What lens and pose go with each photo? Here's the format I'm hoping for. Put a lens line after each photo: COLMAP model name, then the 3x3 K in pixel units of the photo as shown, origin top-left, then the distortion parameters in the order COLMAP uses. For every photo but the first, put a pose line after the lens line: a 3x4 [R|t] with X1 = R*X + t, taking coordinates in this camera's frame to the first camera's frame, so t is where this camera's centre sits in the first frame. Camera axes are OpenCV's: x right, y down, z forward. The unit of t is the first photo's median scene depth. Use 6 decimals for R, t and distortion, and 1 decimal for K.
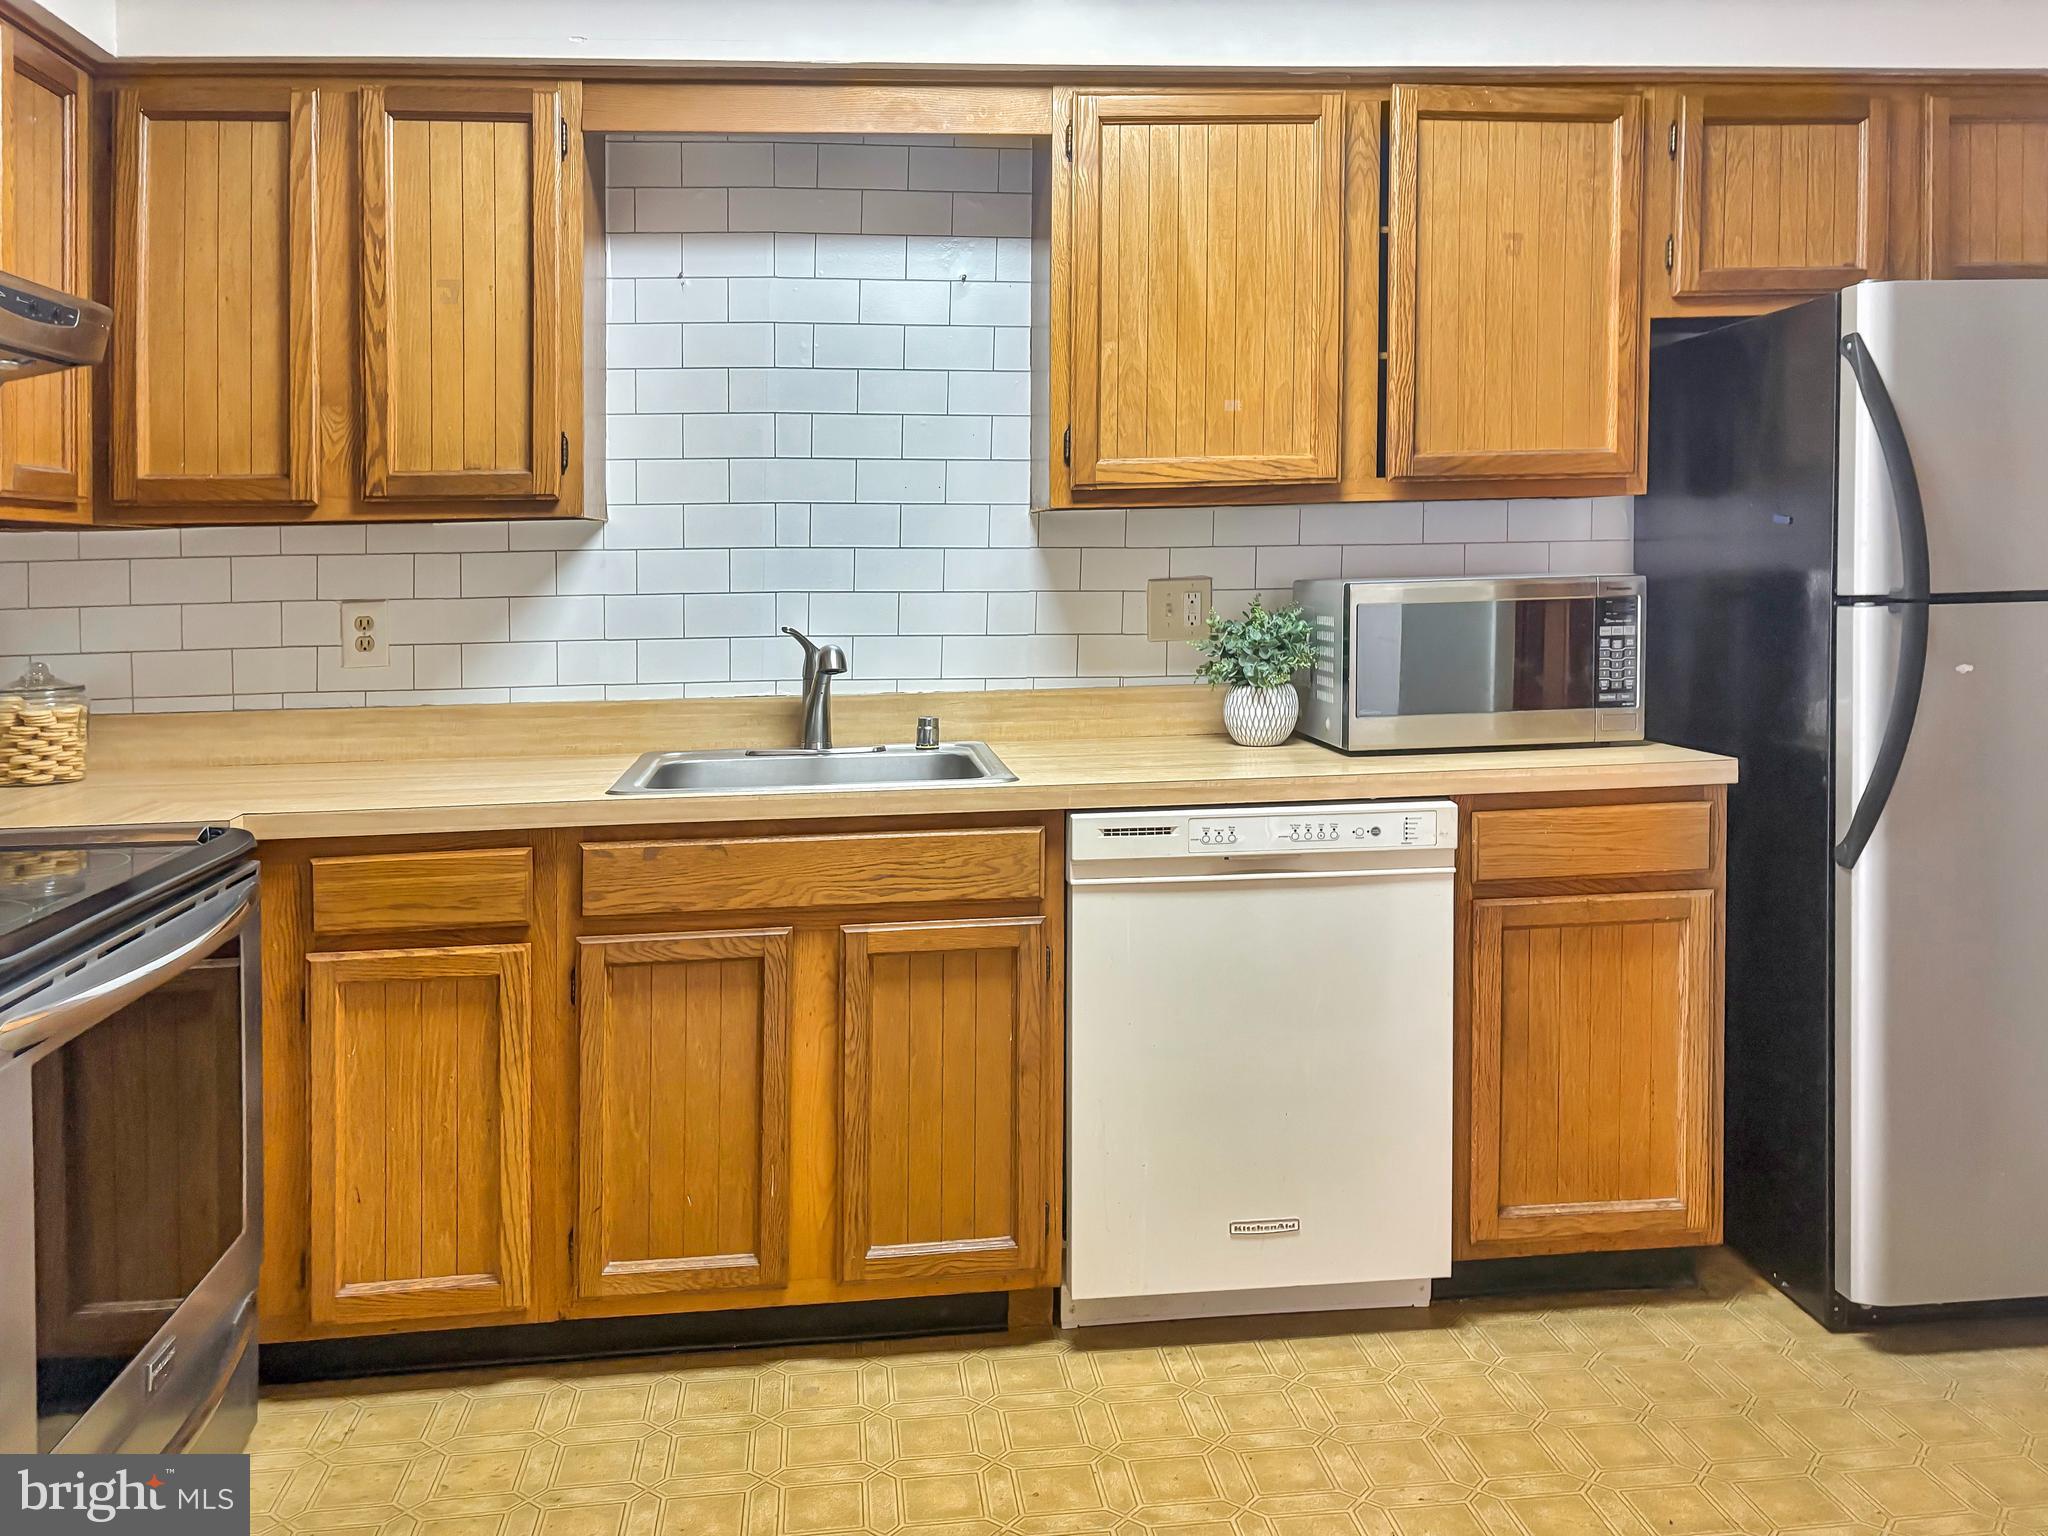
lens RADIAL K [[1551.4, 0, 1018.2], [0, 1551.4, 763.2], [0, 0, 1]] dist [0.067754, -0.084288]
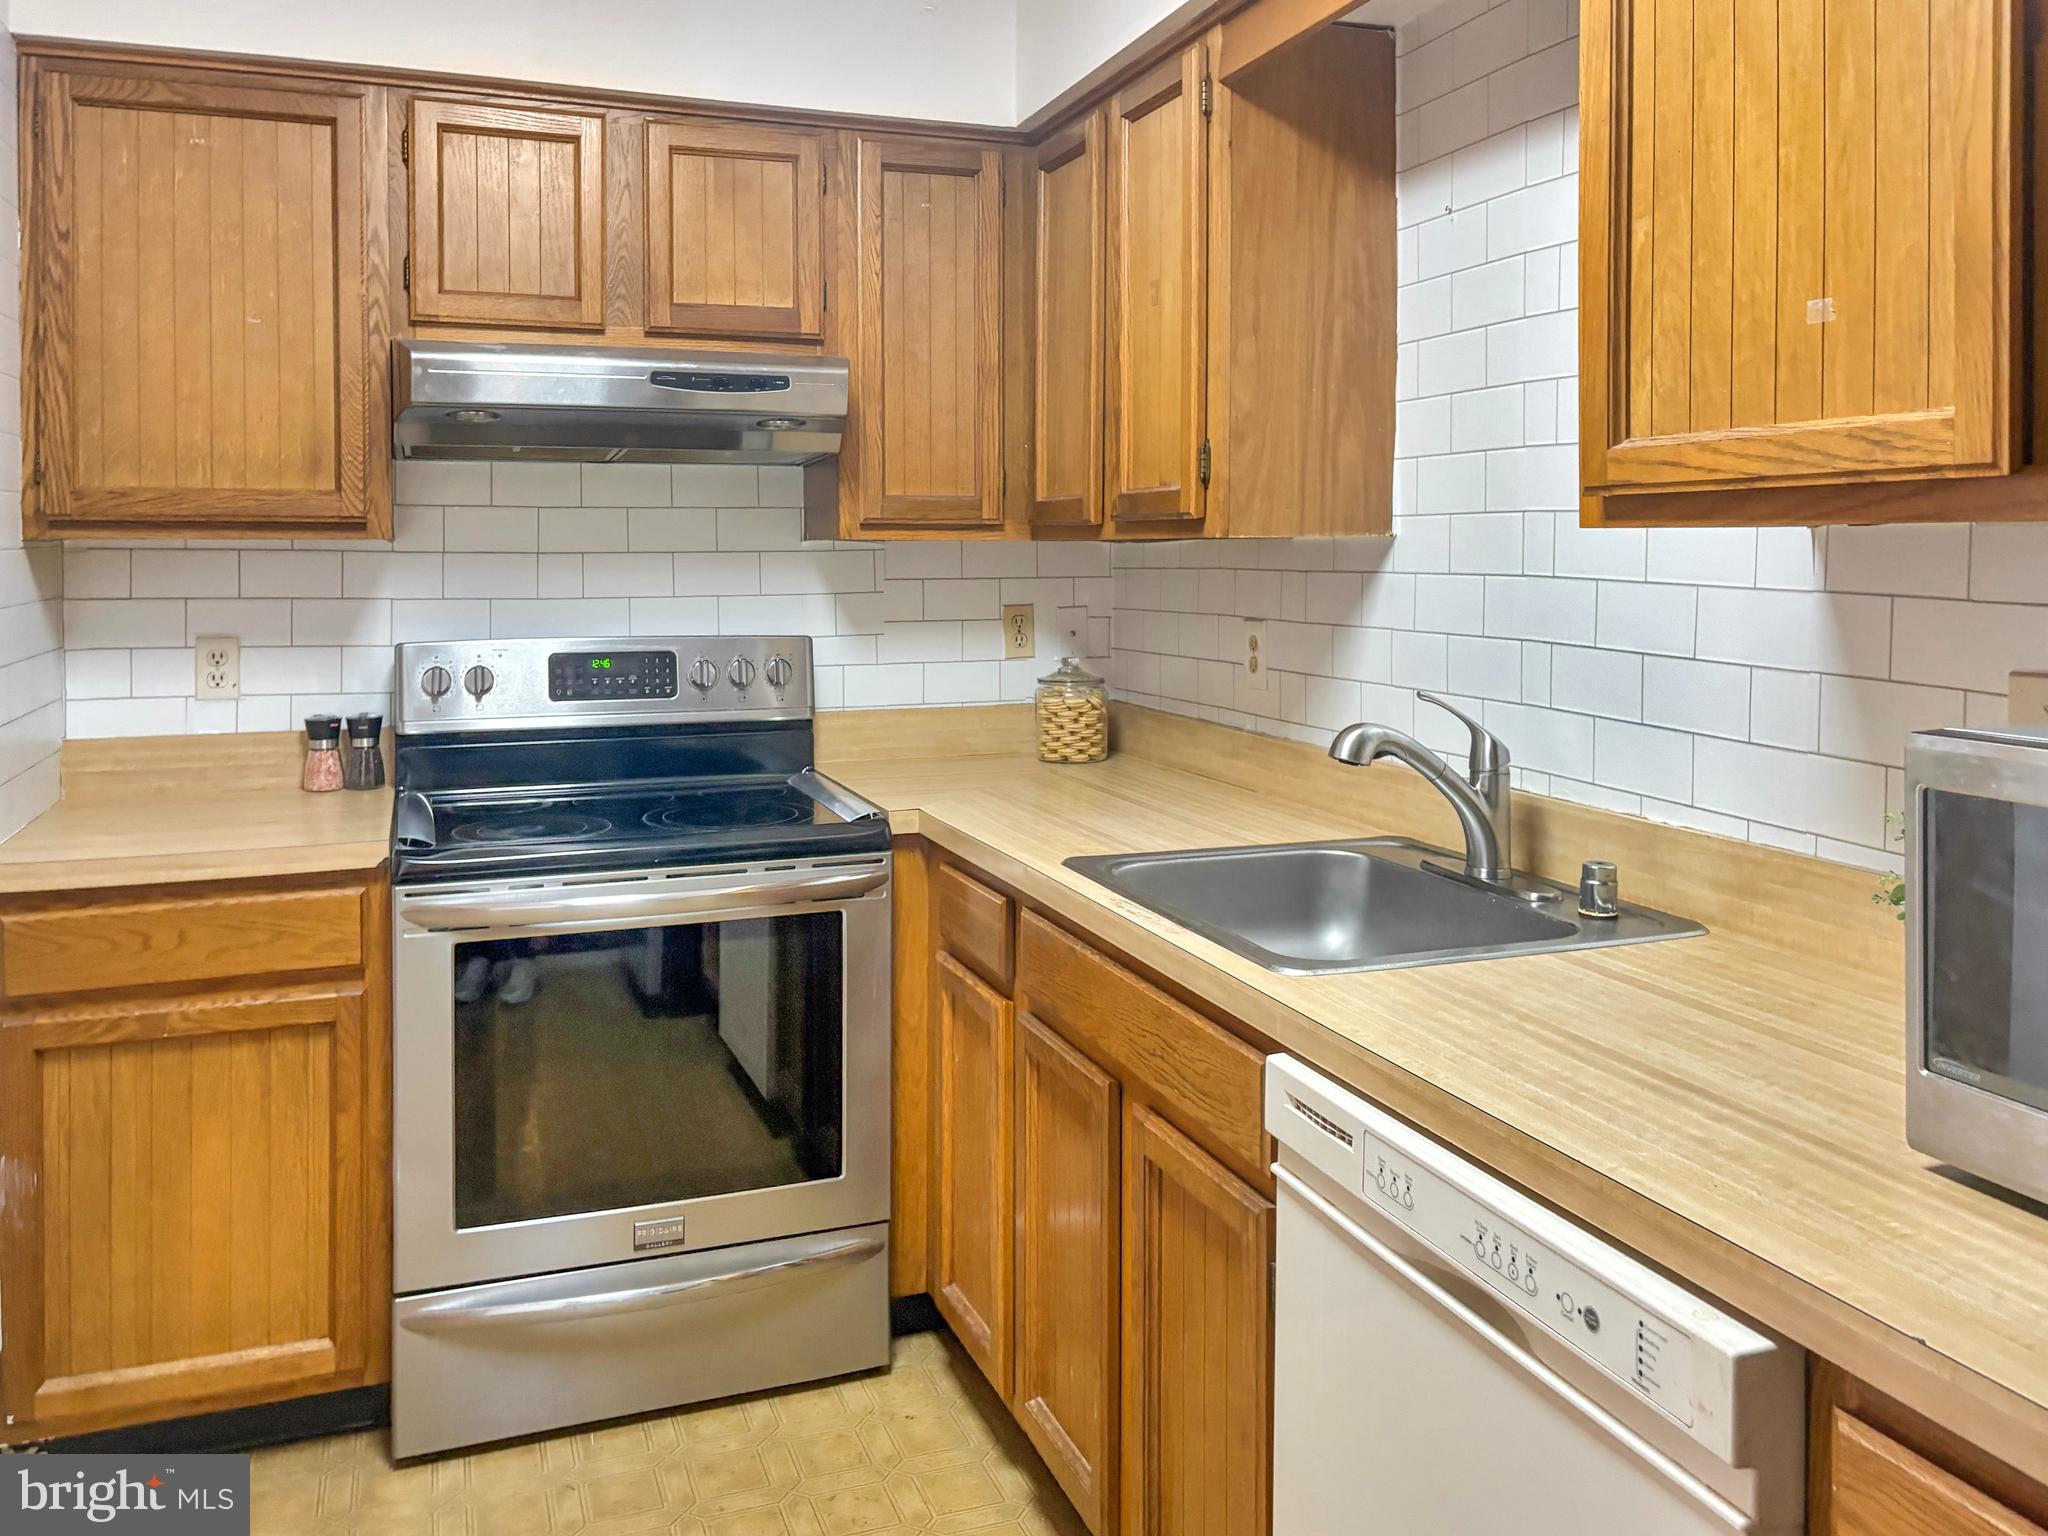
lens RADIAL K [[1582.5, 0, 1023.6], [0, 1582.5, 720.3], [0, 0, 1]] dist [0.001480, 0.003585]
pose [[0.343775, 0.123940, -0.930837, 0.501747], [-0.150198, 0.985747, 0.075781, -0.111733], [0.926962, 0.113759, 0.357491, 0.631853]]
